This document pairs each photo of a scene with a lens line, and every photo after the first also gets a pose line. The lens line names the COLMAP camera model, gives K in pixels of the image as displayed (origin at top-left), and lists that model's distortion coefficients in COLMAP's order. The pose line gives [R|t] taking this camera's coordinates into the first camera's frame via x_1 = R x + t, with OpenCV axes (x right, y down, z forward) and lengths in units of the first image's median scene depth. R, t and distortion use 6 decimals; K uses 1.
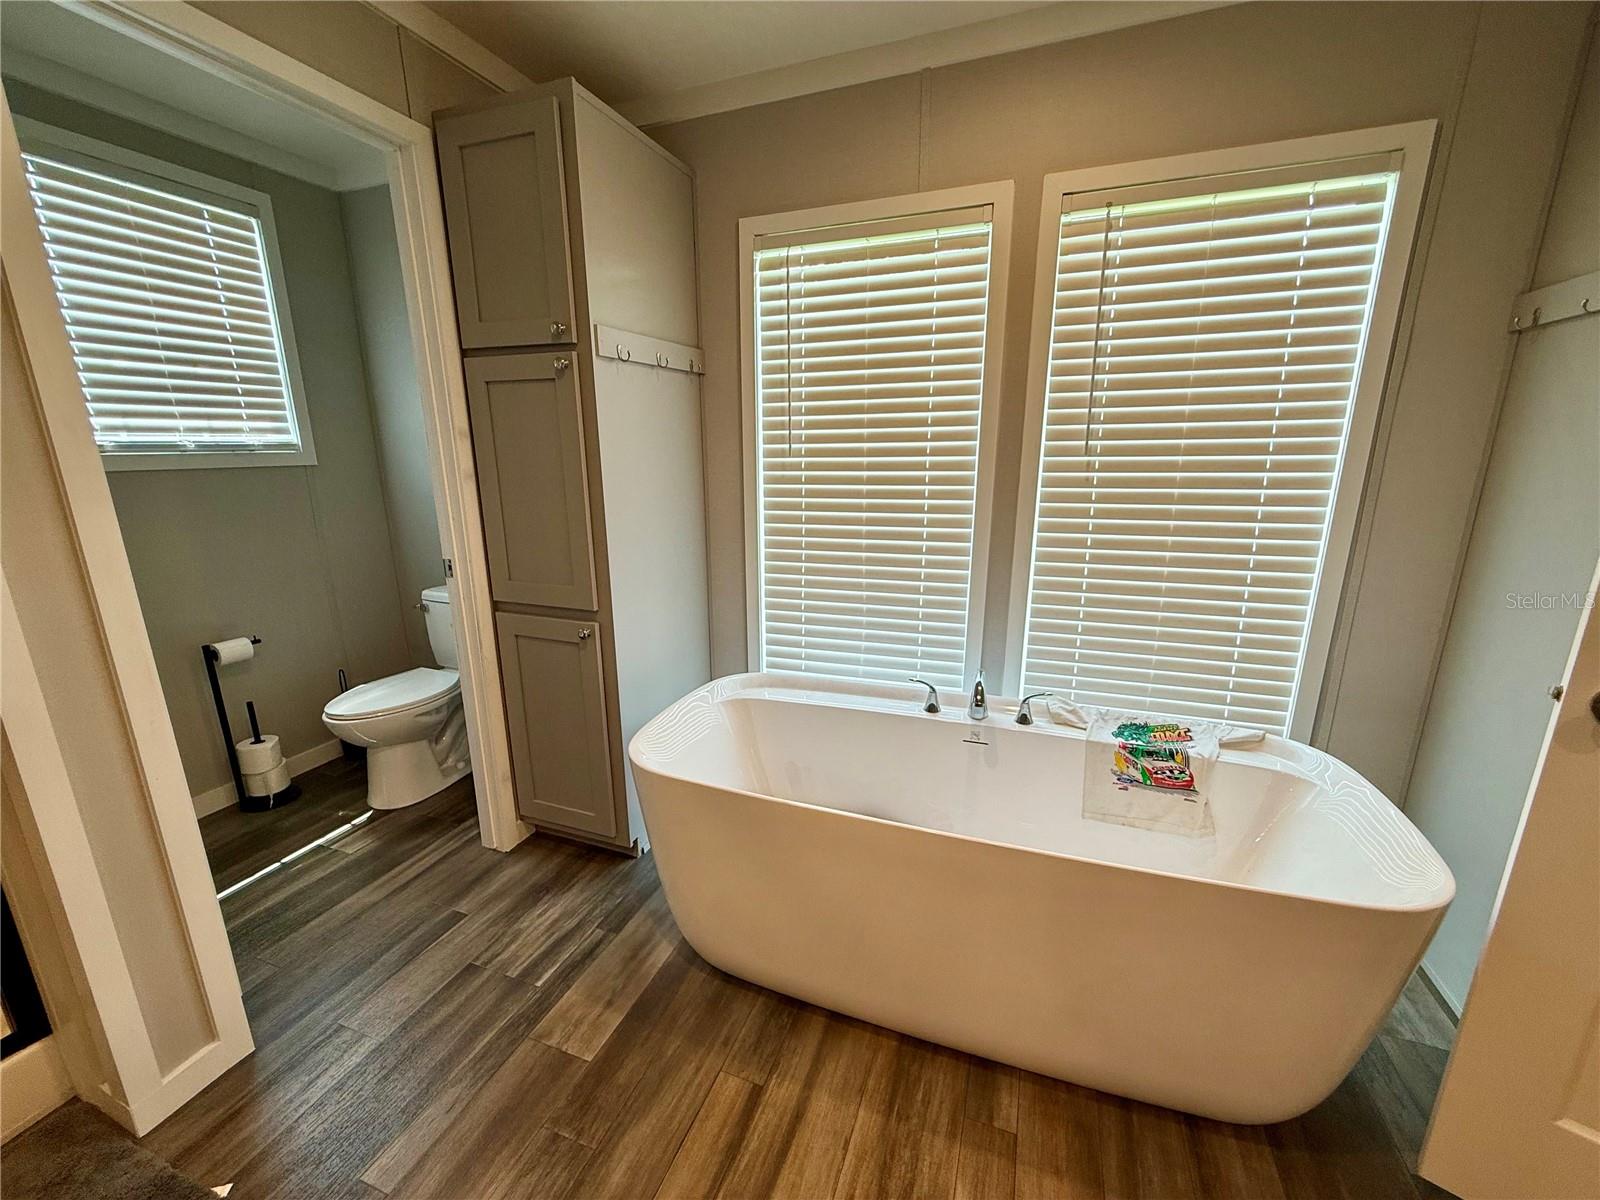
lens RADIAL K [[640.2, 0, 810.4], [0, 640.2, 608.5], [0, 0, 1]] dist [-0.000428, 0.000058]
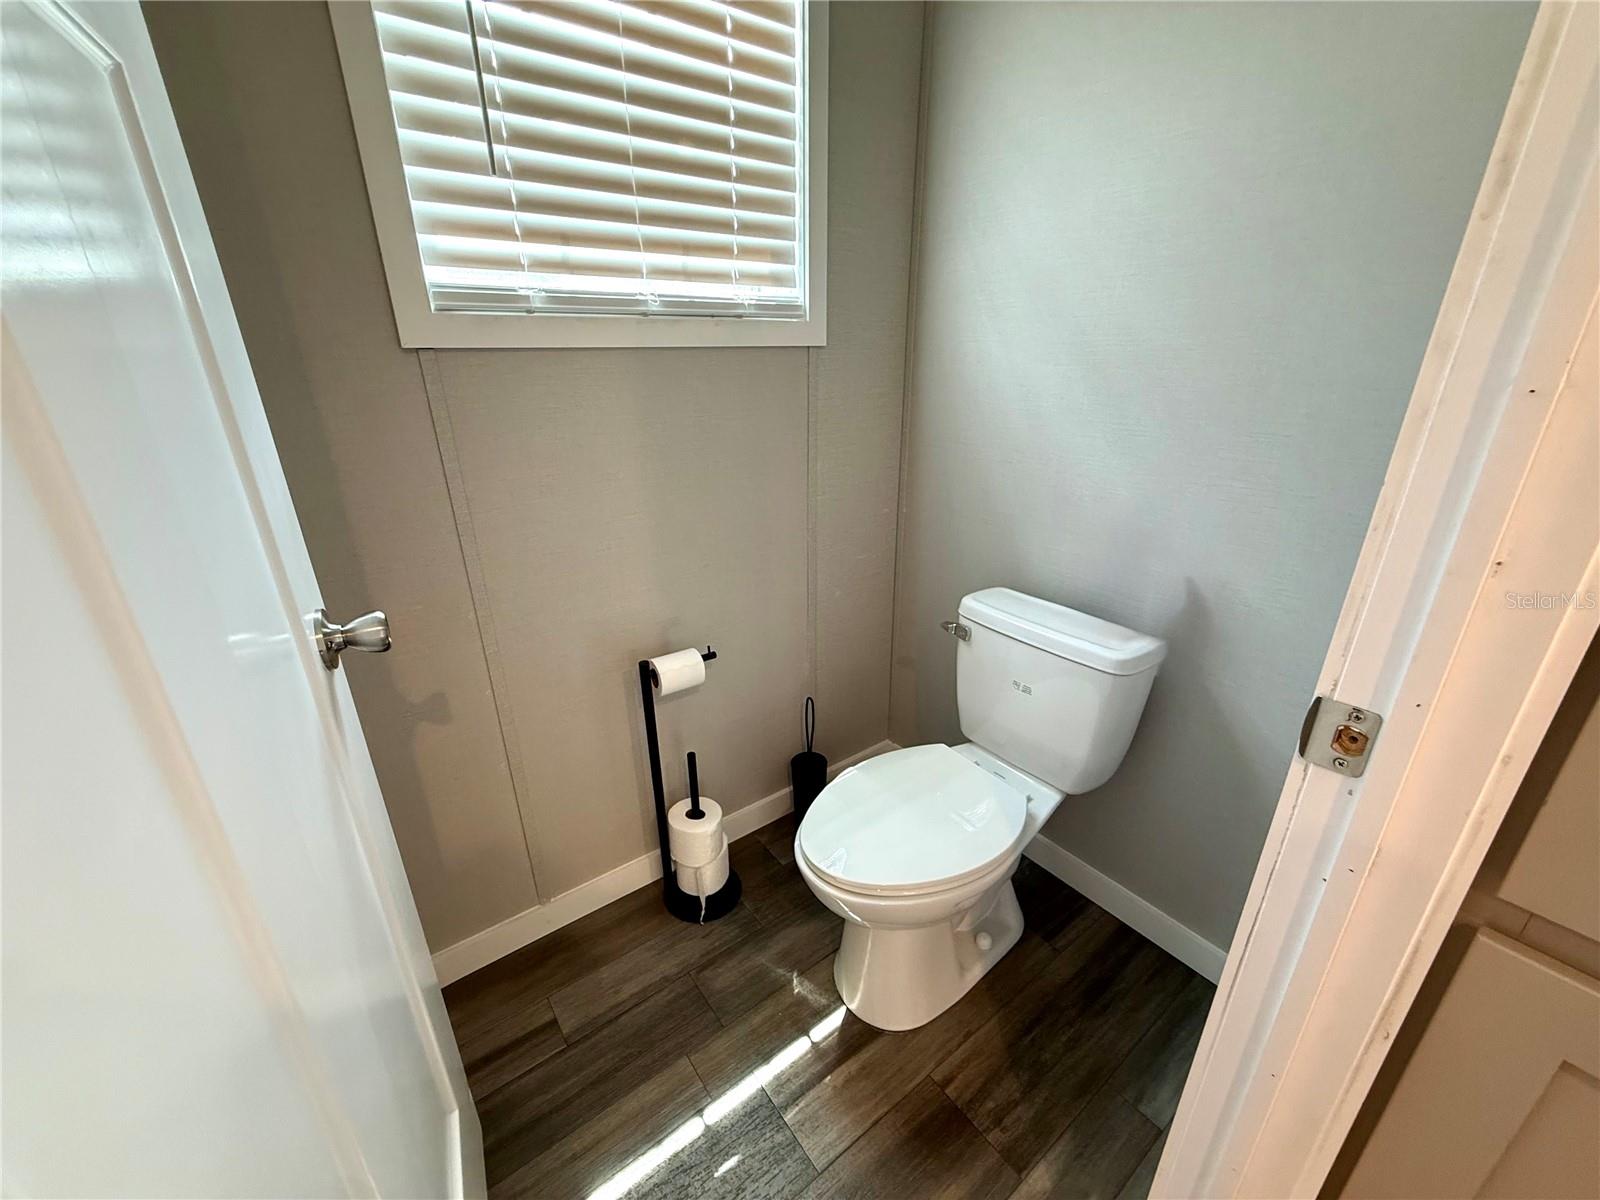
lens RADIAL K [[640.2, 0, 813.6], [0, 640.2, 596.3], [0, 0, 1]] dist [-0.000428, 0.000058]
pose [[0.847369, 0.186817, -0.497057, -0.501112], [-0.126336, 0.980118, 0.152999, -0.103631], [0.515757, -0.066851, 0.854122, 0.548704]]
